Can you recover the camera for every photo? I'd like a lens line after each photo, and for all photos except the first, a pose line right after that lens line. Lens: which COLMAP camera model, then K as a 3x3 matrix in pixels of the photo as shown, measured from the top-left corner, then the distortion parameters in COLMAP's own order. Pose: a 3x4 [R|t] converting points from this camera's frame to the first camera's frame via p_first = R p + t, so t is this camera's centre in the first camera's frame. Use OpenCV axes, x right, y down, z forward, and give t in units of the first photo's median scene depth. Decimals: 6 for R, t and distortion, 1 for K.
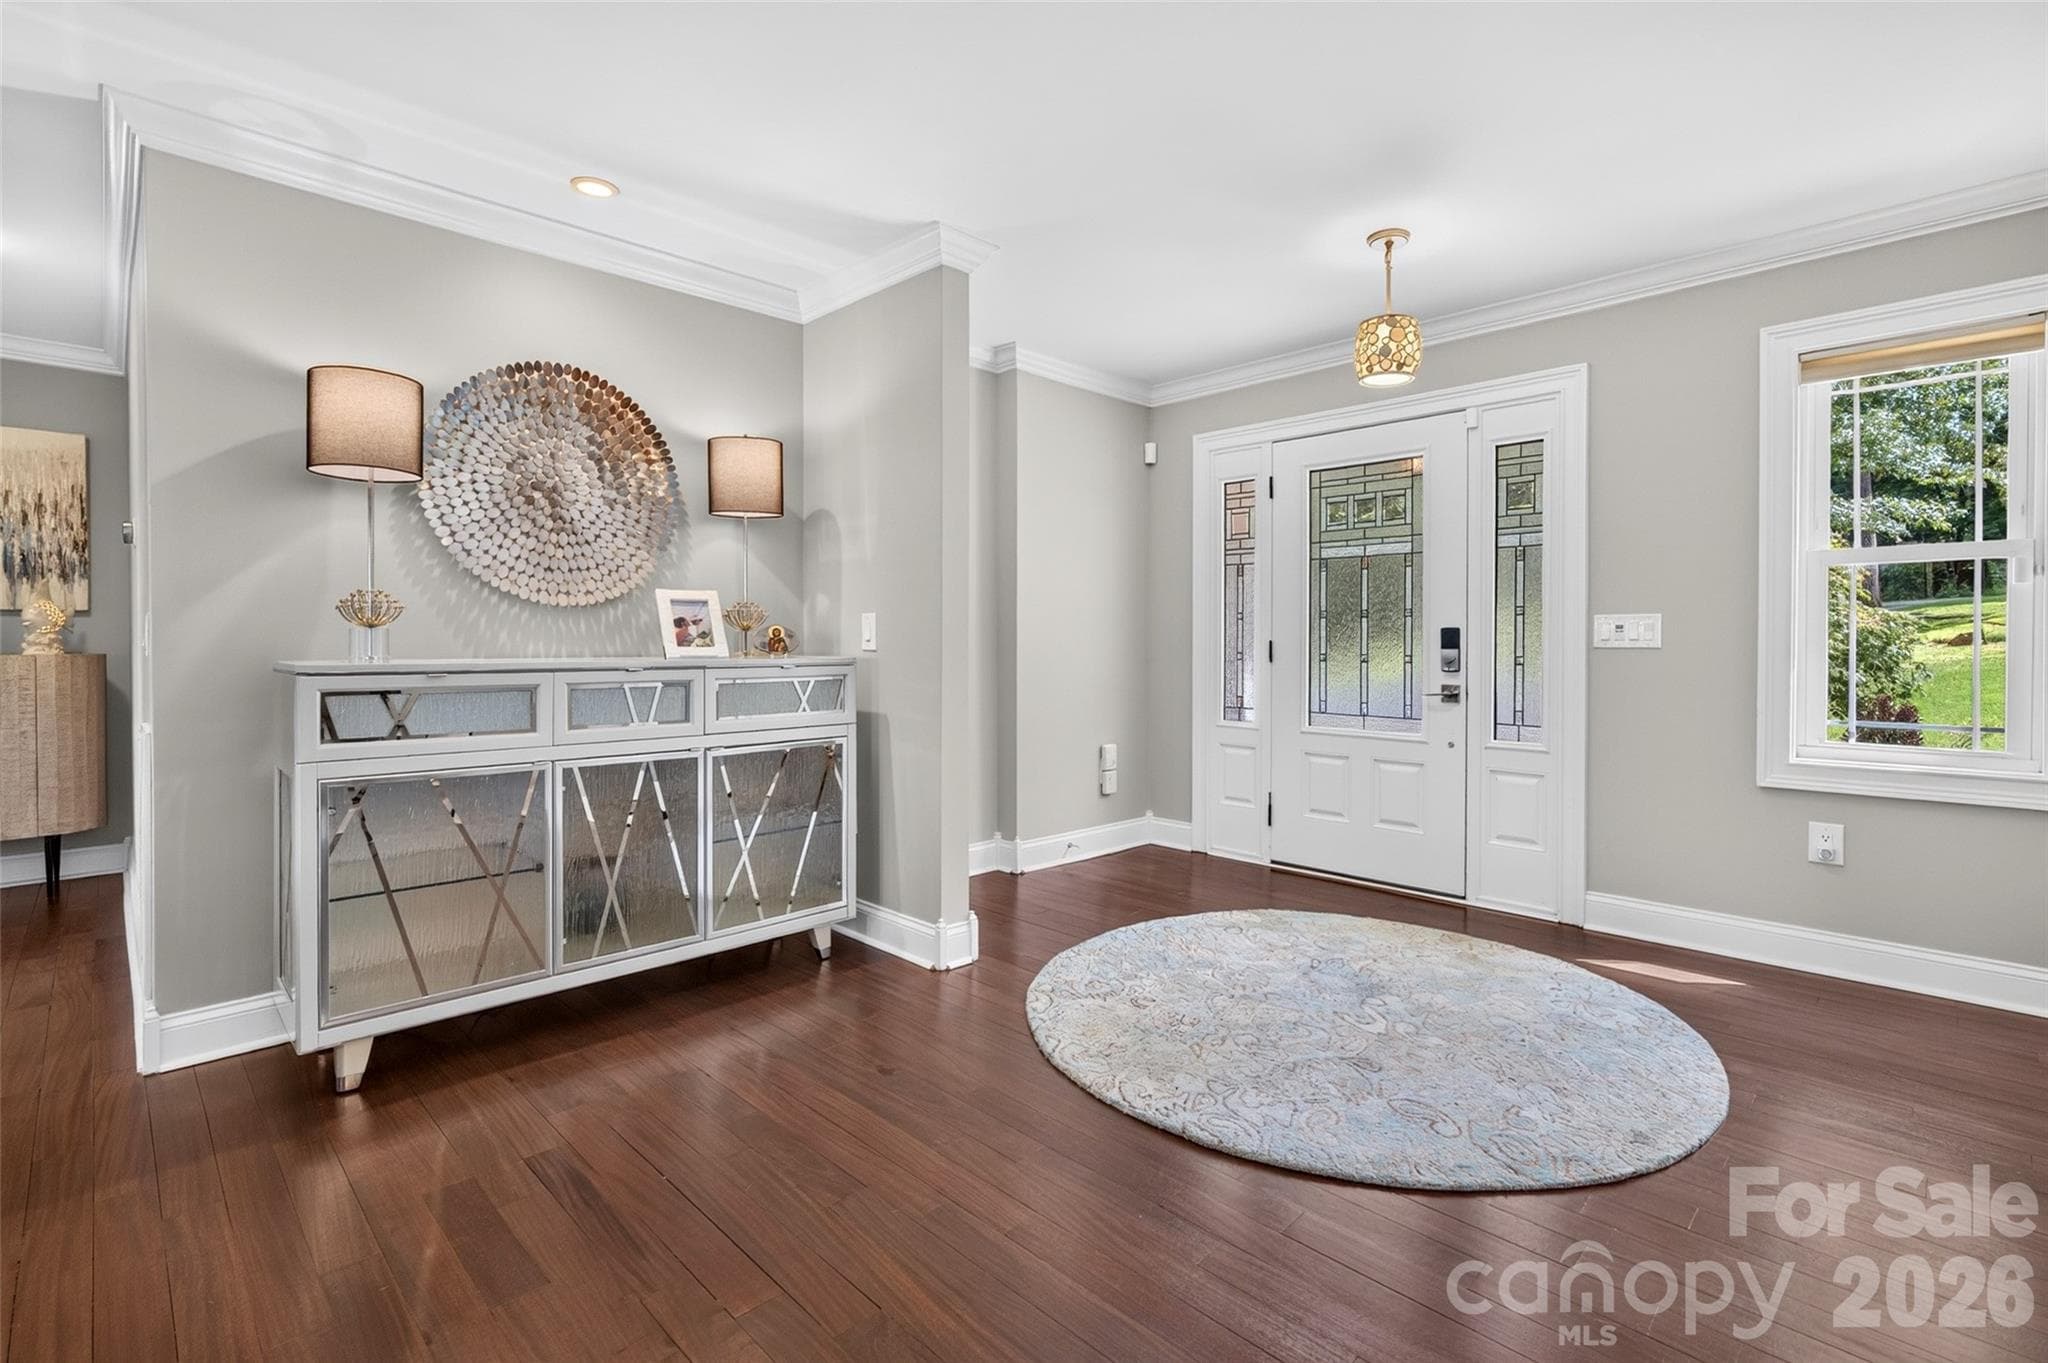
lens RADIAL K [[935.5, 0, 1010.6], [0, 935.5, 646.7], [0, 0, 1]] dist [-0.000008, 0.001657]
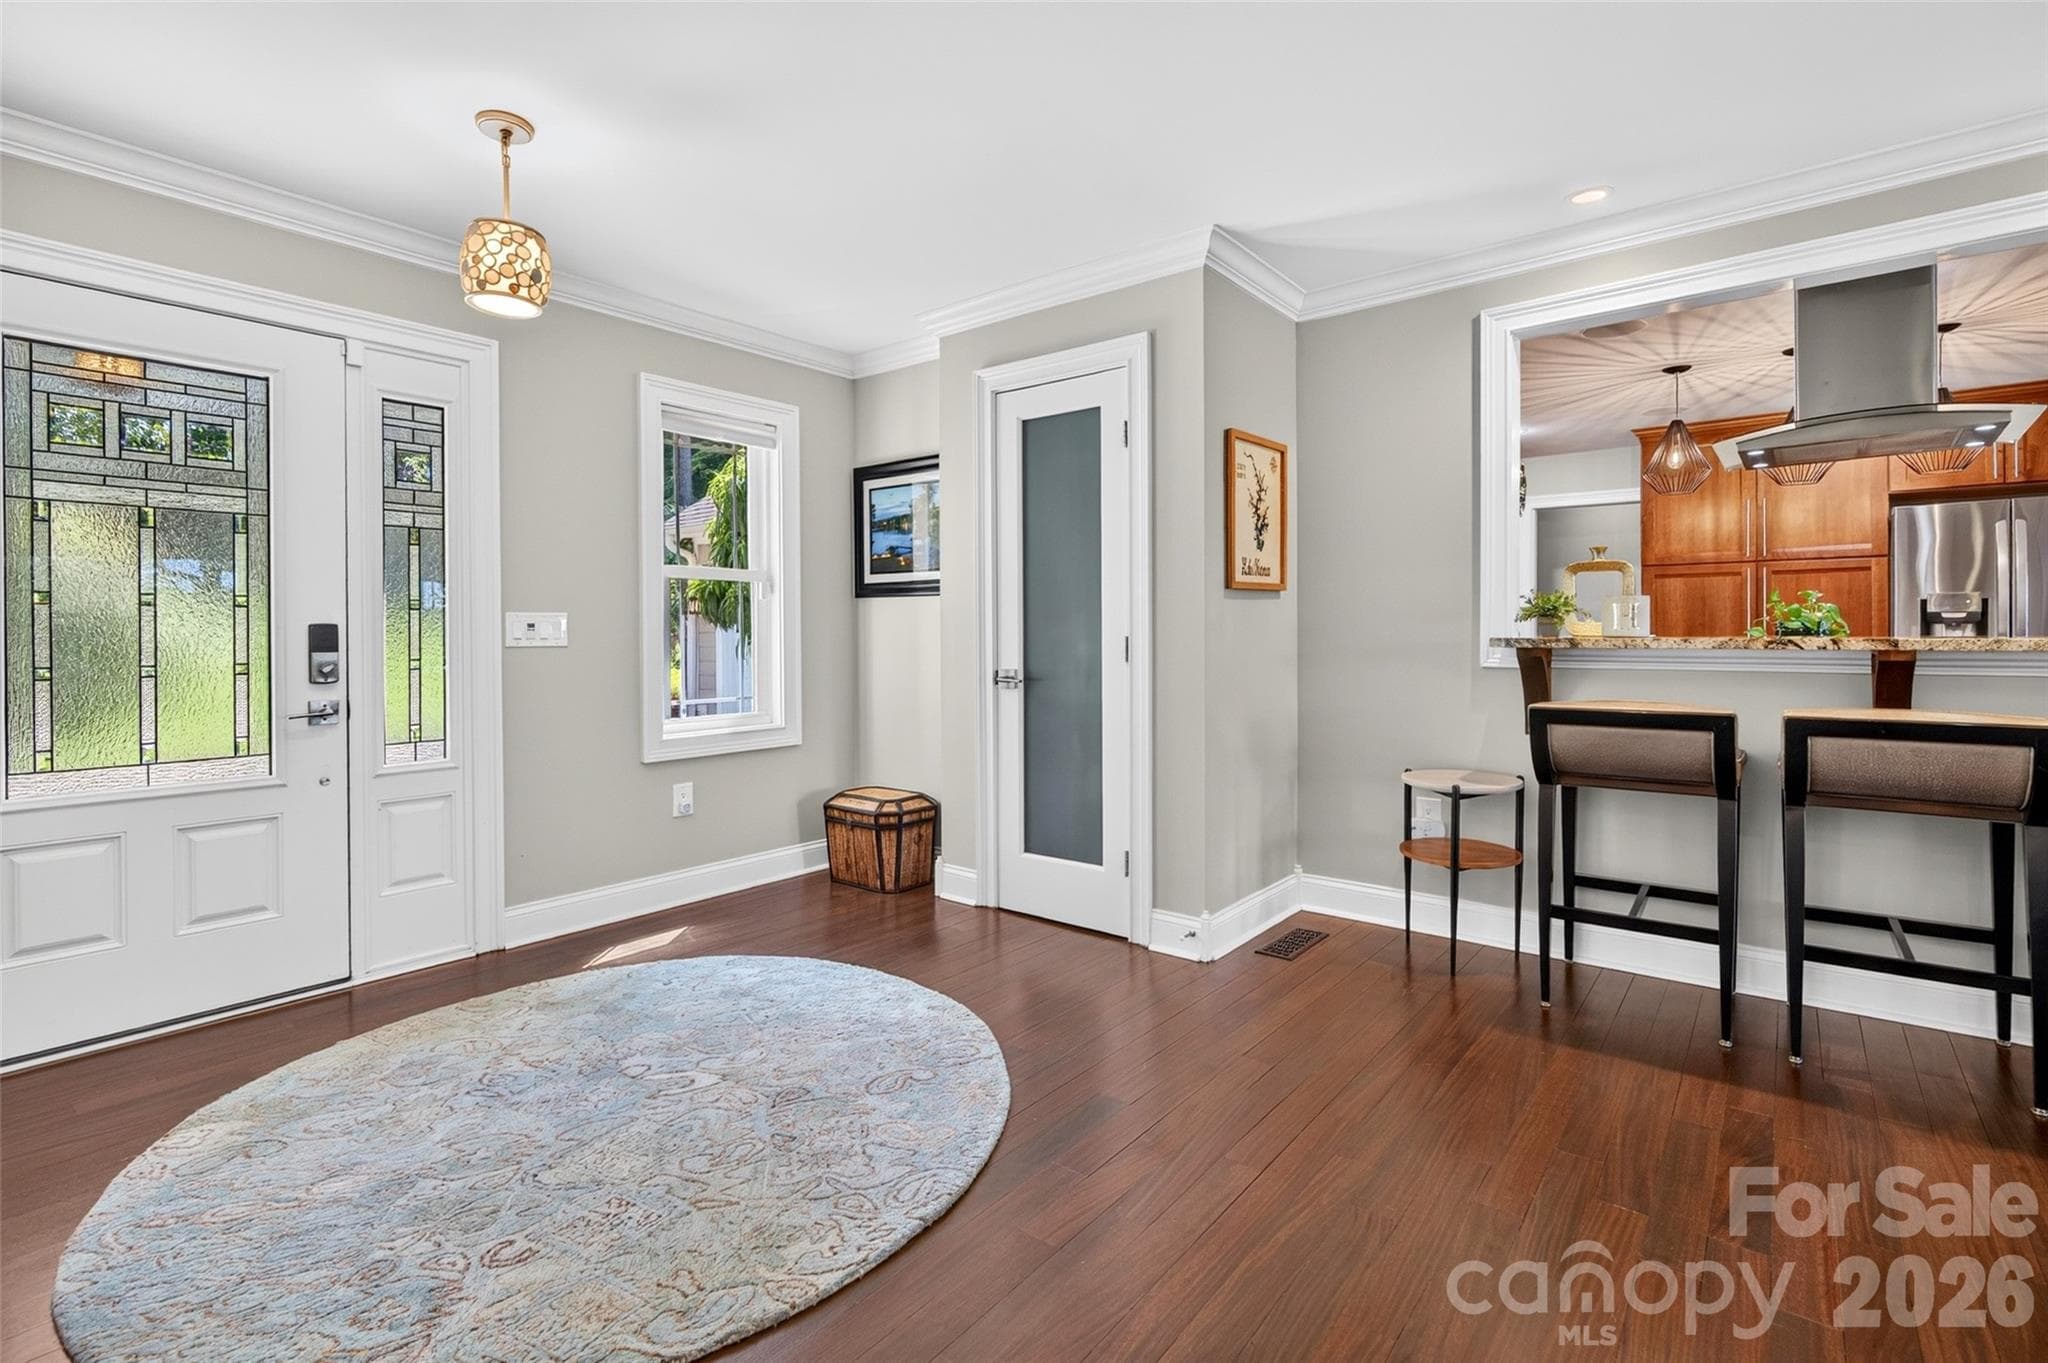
lens RADIAL K [[935.5, 0, 1071.2], [0, 935.5, 639.5], [0, 0, 1]] dist [-0.000008, 0.001657]
pose [[-0.143165, -0.004940, 0.989687, -0.426077], [0.013979, 0.999878, 0.007013, -0.005973], [-0.989600, 0.014839, -0.143078, 0.629171]]
